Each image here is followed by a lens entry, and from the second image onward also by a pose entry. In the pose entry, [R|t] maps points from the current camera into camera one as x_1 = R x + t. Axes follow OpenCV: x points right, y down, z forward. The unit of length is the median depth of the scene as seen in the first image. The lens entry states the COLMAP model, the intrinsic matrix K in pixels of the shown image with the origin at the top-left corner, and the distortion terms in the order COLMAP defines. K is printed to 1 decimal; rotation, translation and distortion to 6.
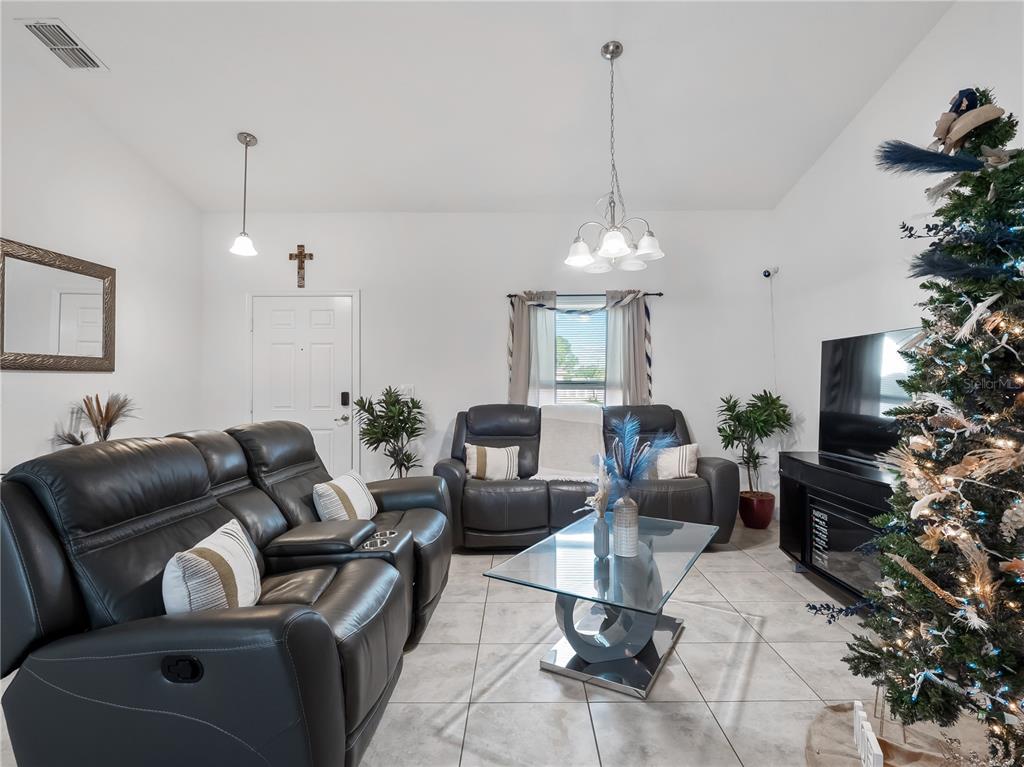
lens RADIAL K [[525.6, 0, 513.7], [0, 525.6, 378.5], [0, 0, 1]] dist [-0.003403, -0.000837]
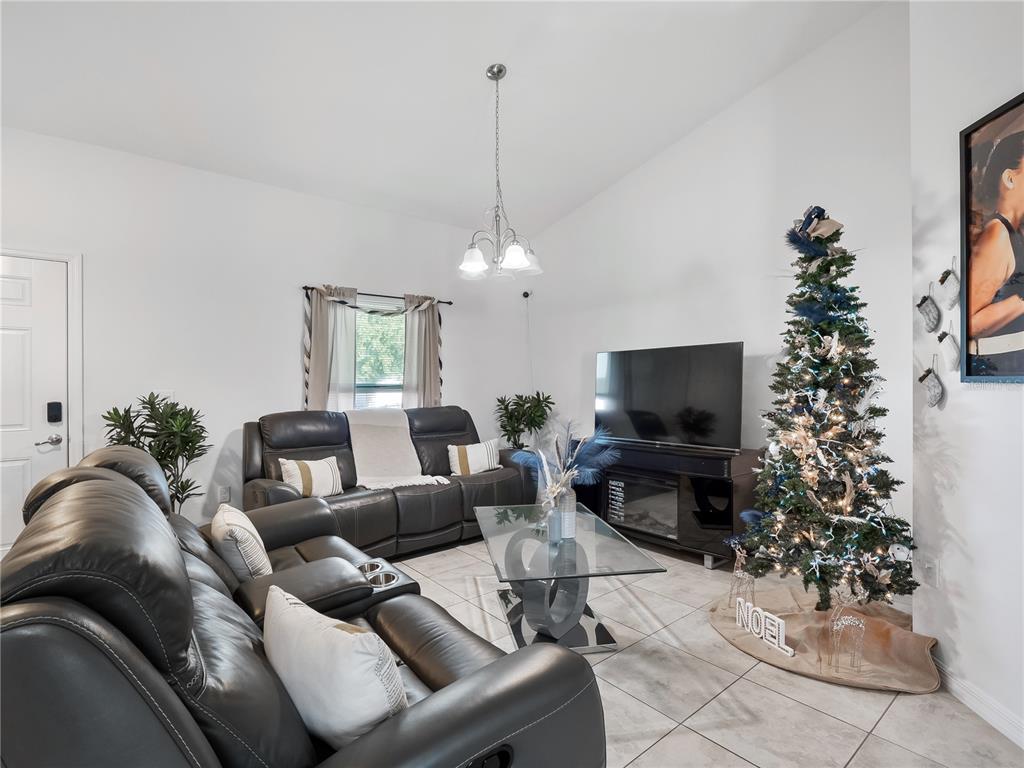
lens RADIAL K [[511.6, 0, 513.2], [0, 511.6, 385.3], [0, 0, 1]] dist [0.003152, 0.000036]
pose [[0.765046, -0.006622, 0.643941, -0.299977], [0.002426, 0.999970, 0.007400, 0.000658], [-0.643971, -0.004099, 0.765039, 0.118360]]
